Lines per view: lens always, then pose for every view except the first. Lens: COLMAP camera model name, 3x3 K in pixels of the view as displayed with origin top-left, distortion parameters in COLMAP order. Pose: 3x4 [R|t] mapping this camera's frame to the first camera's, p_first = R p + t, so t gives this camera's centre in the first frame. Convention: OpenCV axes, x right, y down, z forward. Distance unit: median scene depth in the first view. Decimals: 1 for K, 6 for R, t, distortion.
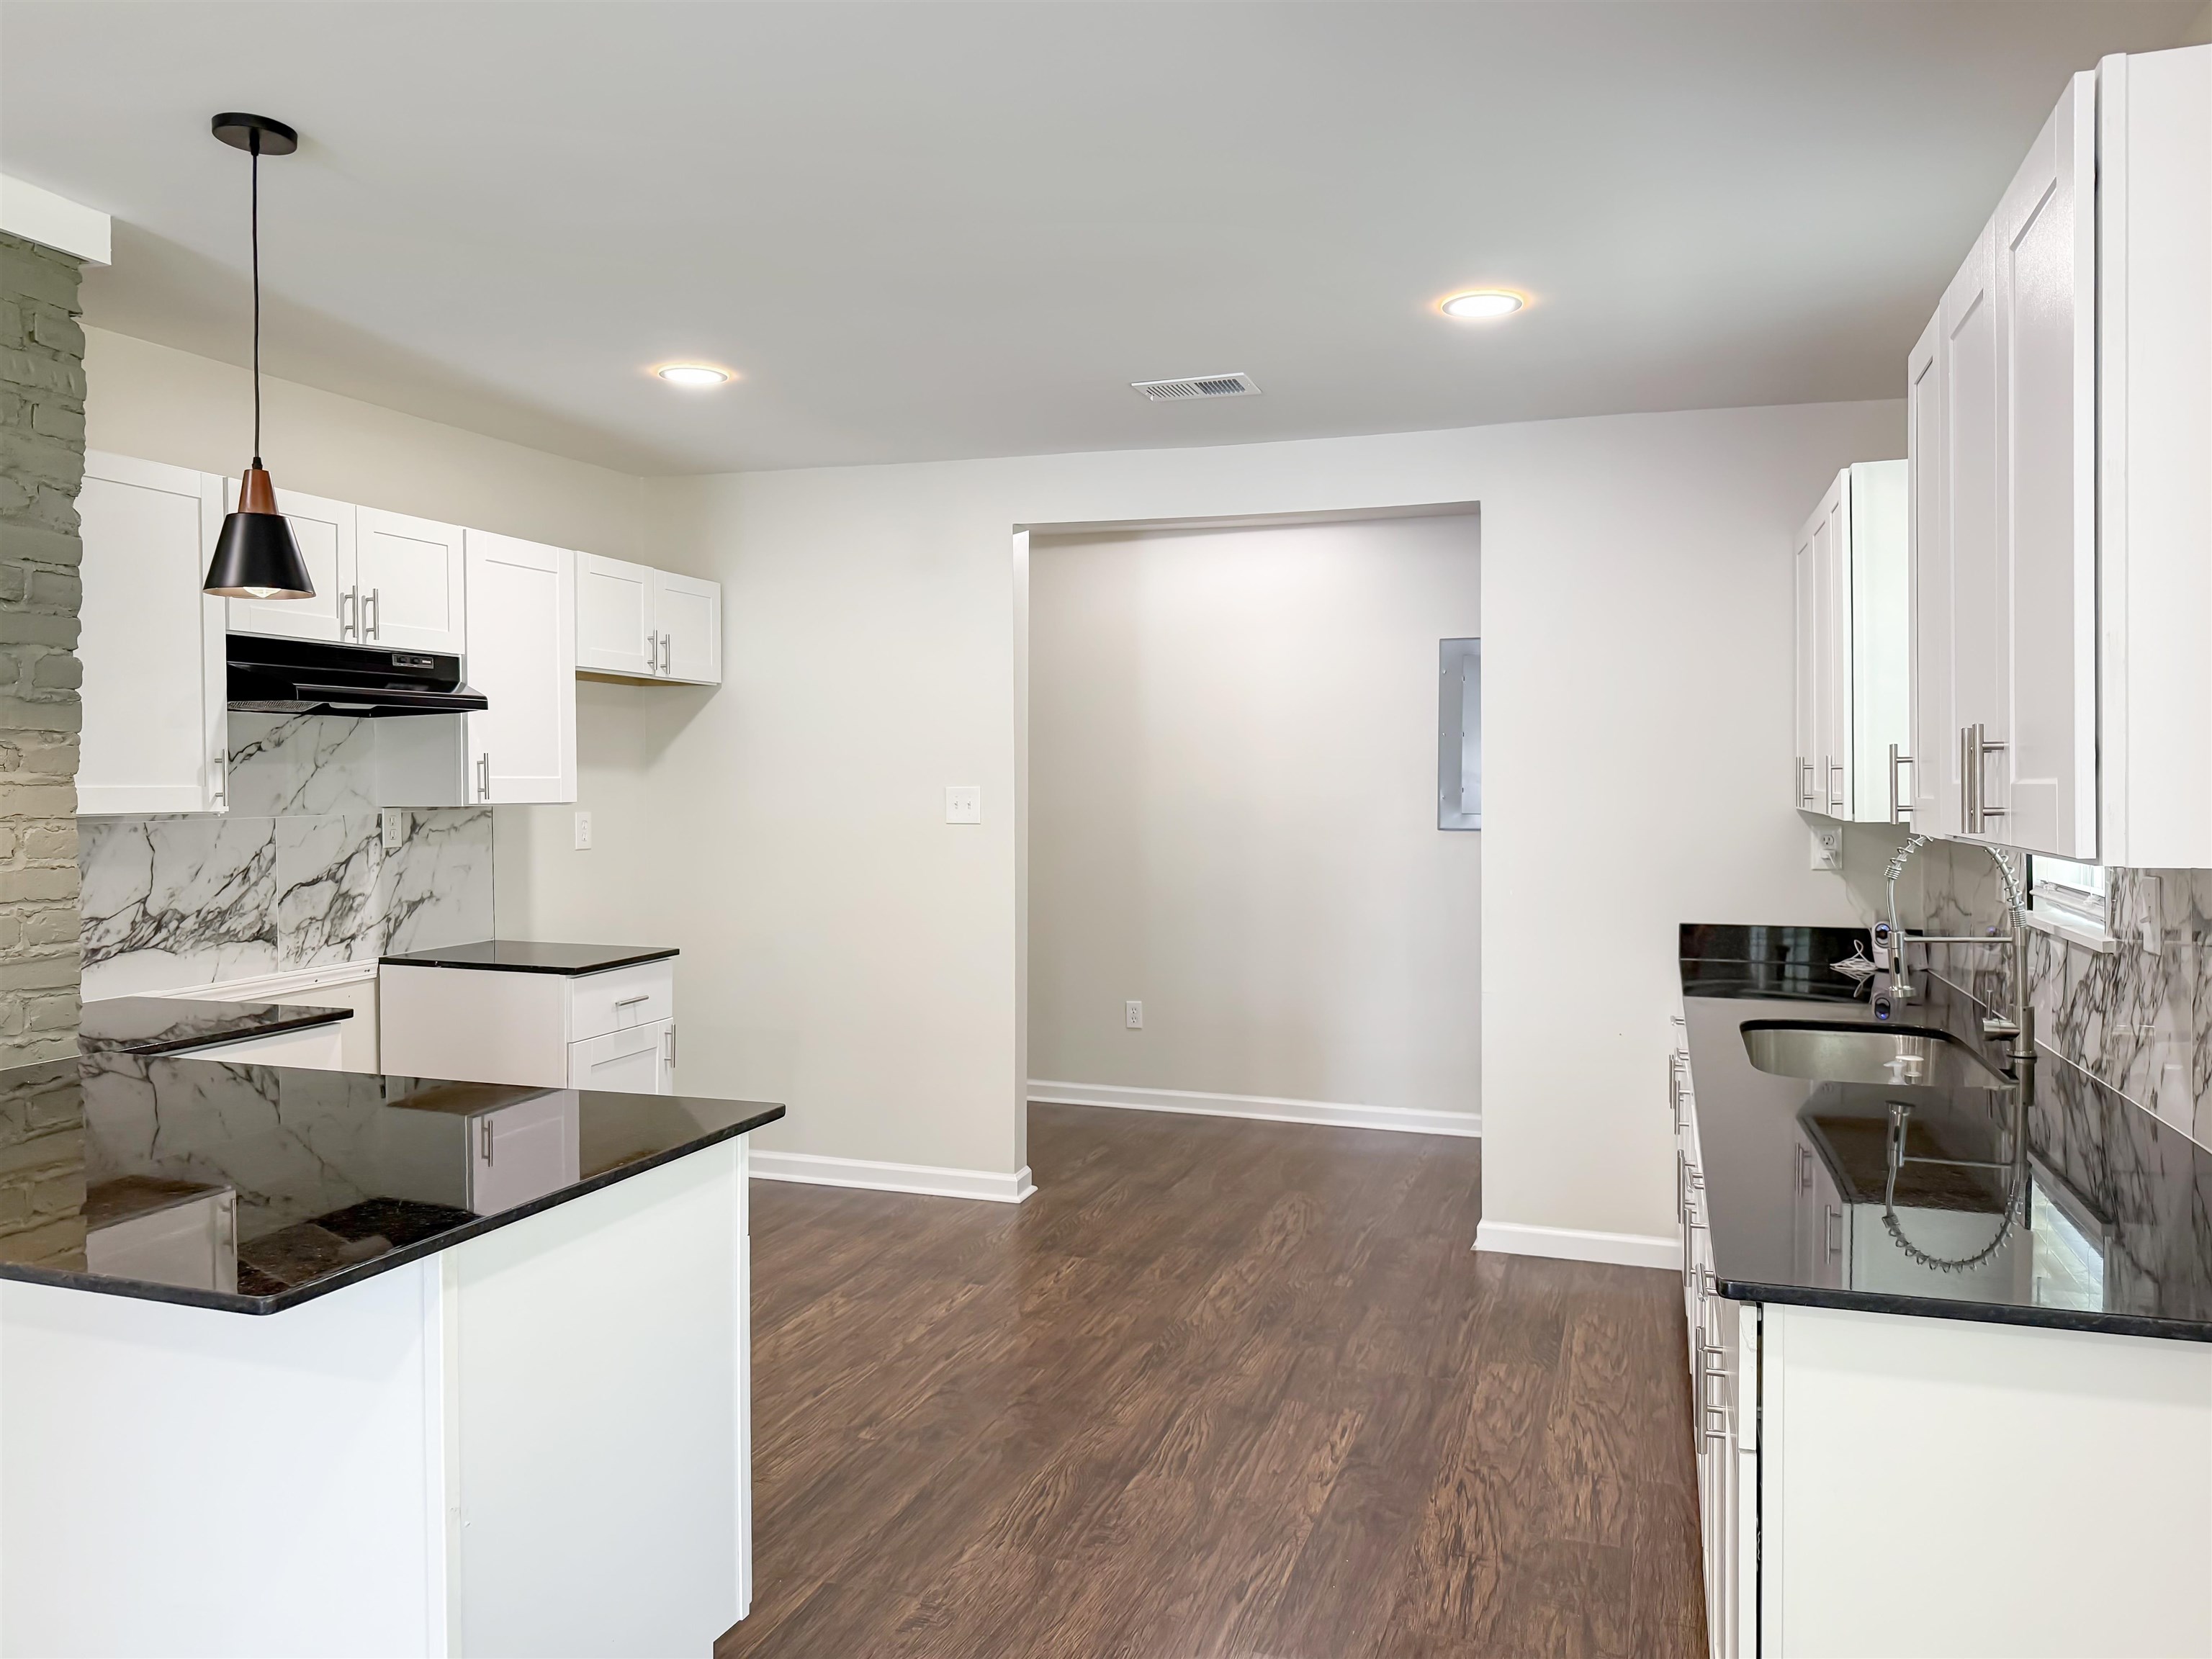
lens RADIAL K [[1568.6, 0, 1103.6], [0, 1568.6, 780.2], [0, 0, 1]] dist [0.113902, -0.134218]
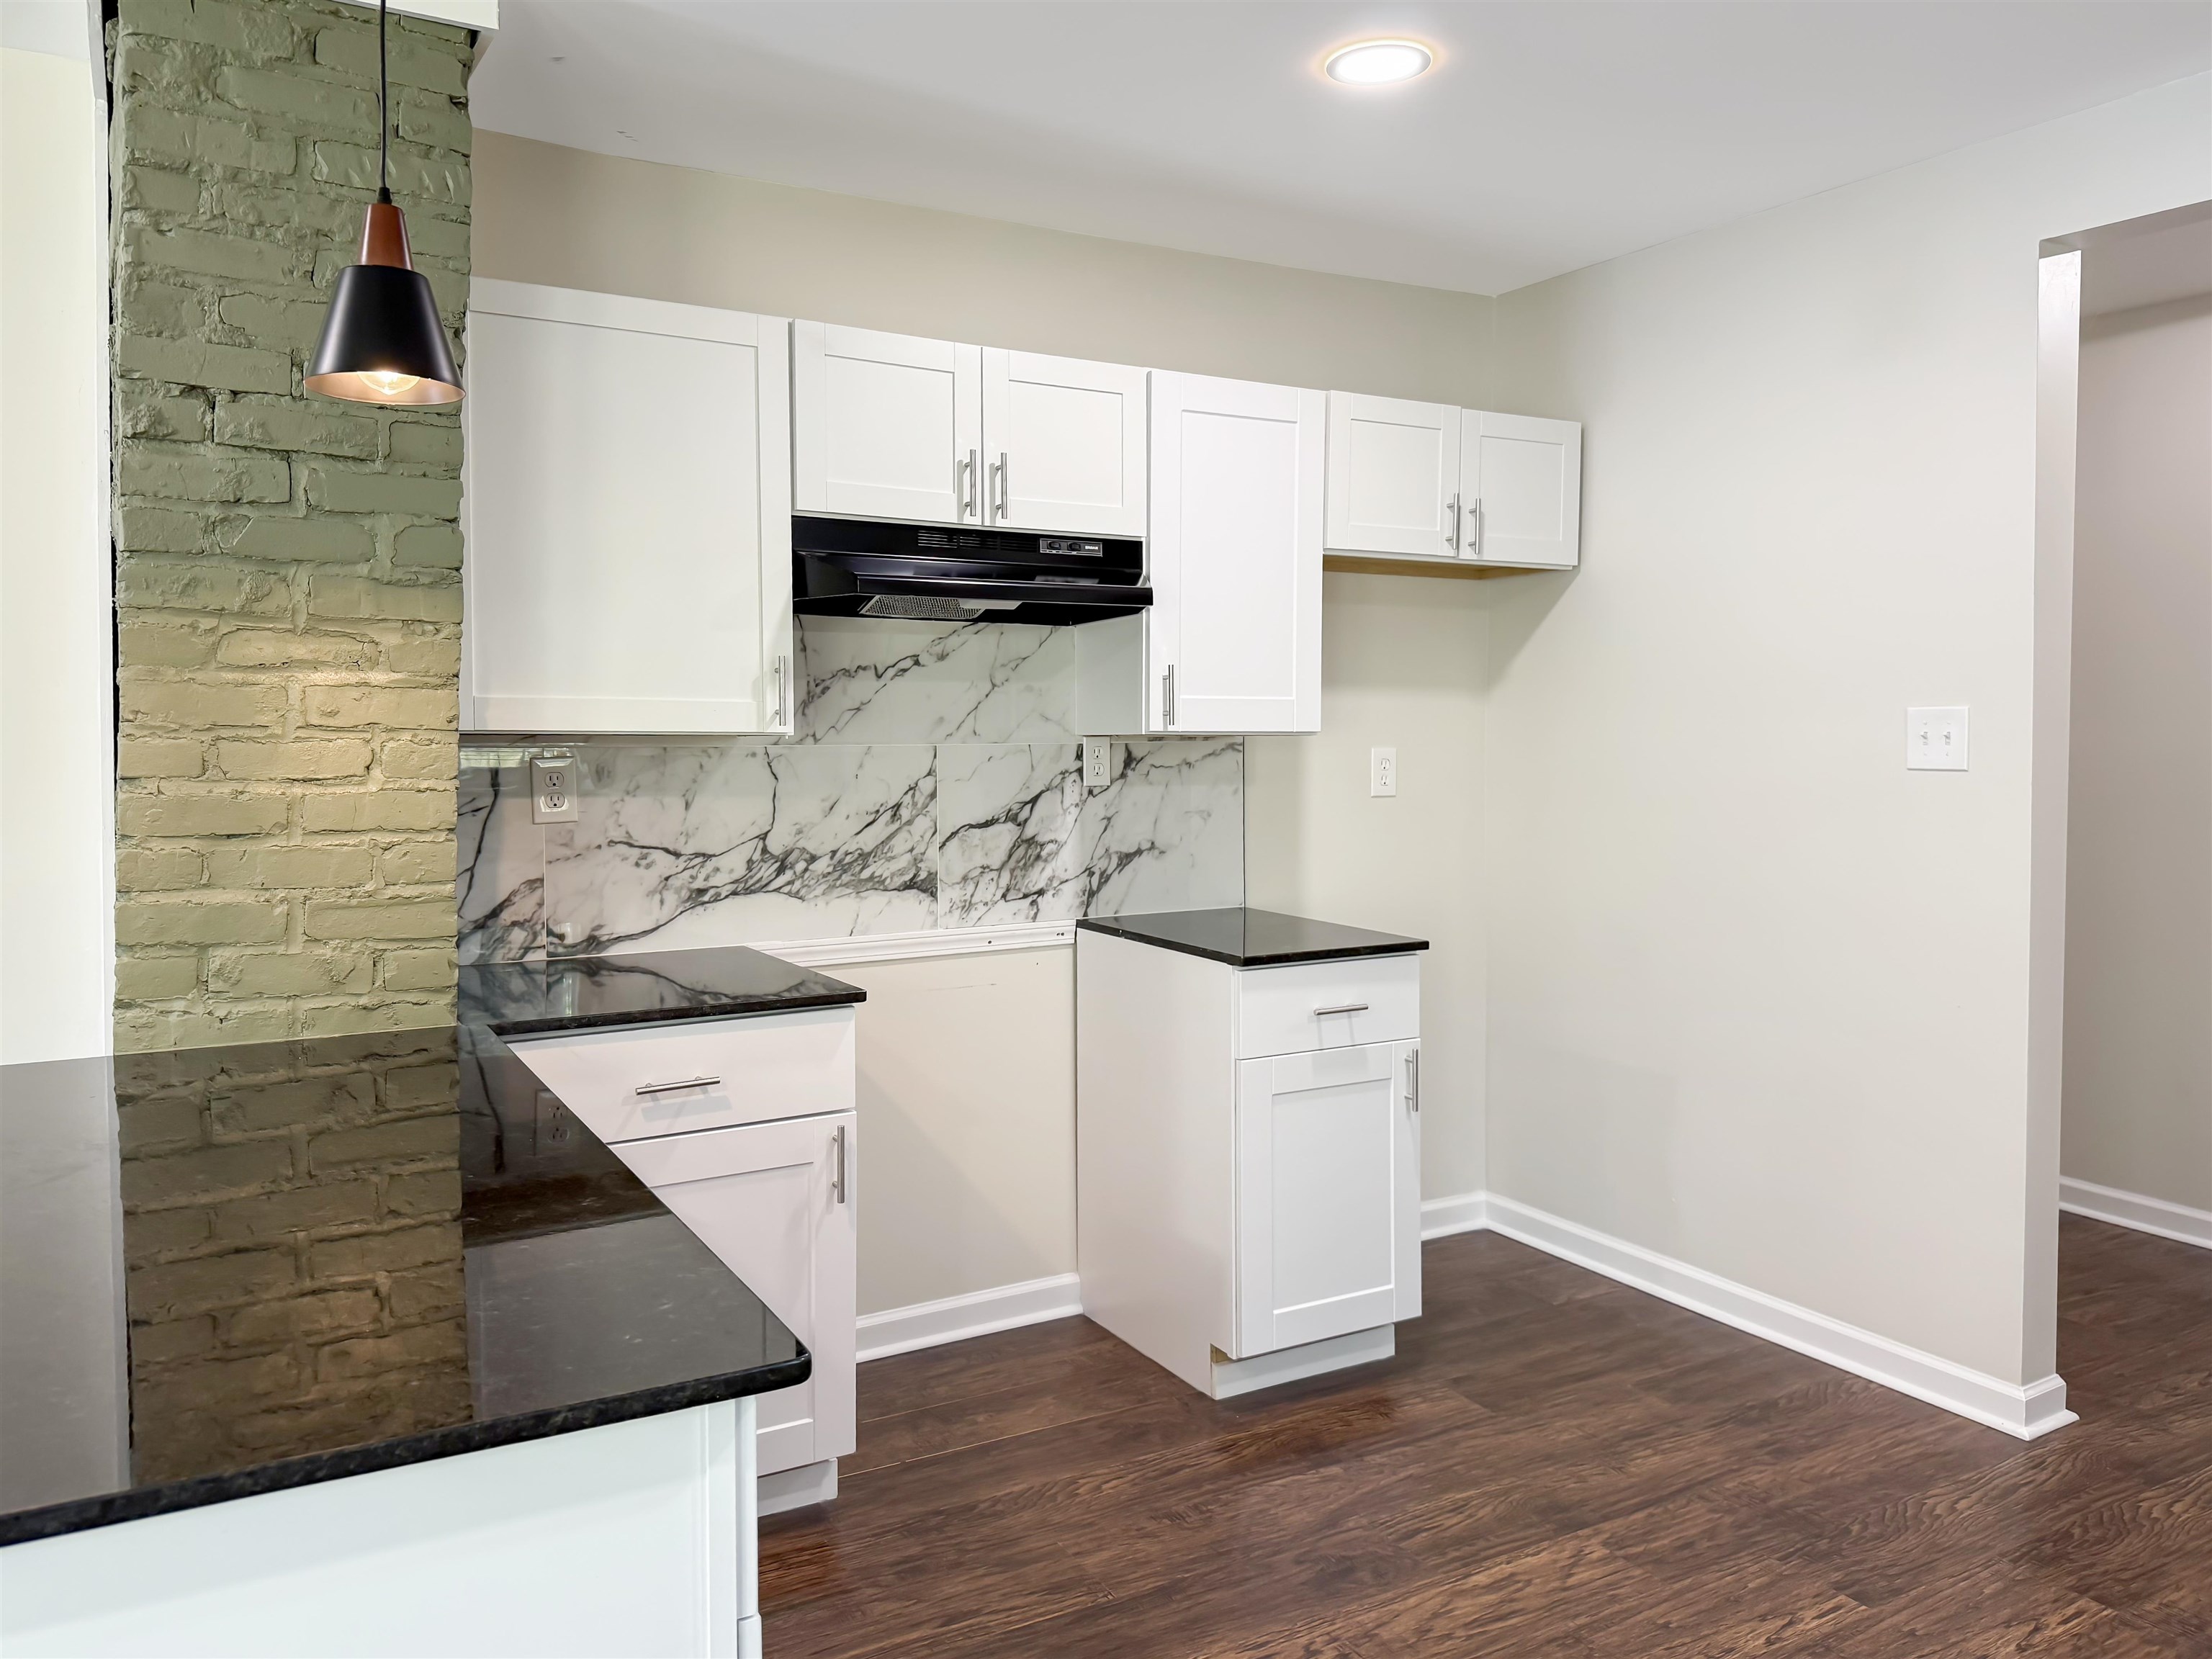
lens RADIAL K [[1568.6, 0, 1103.6], [0, 1568.6, 780.2], [0, 0, 1]] dist [0.113902, -0.134218]
pose [[0.746751, 0.017476, -0.664874, 0.094904], [0.000342, 0.999645, 0.026660, 0.019495], [0.665103, -0.020135, 0.746480, 0.434645]]
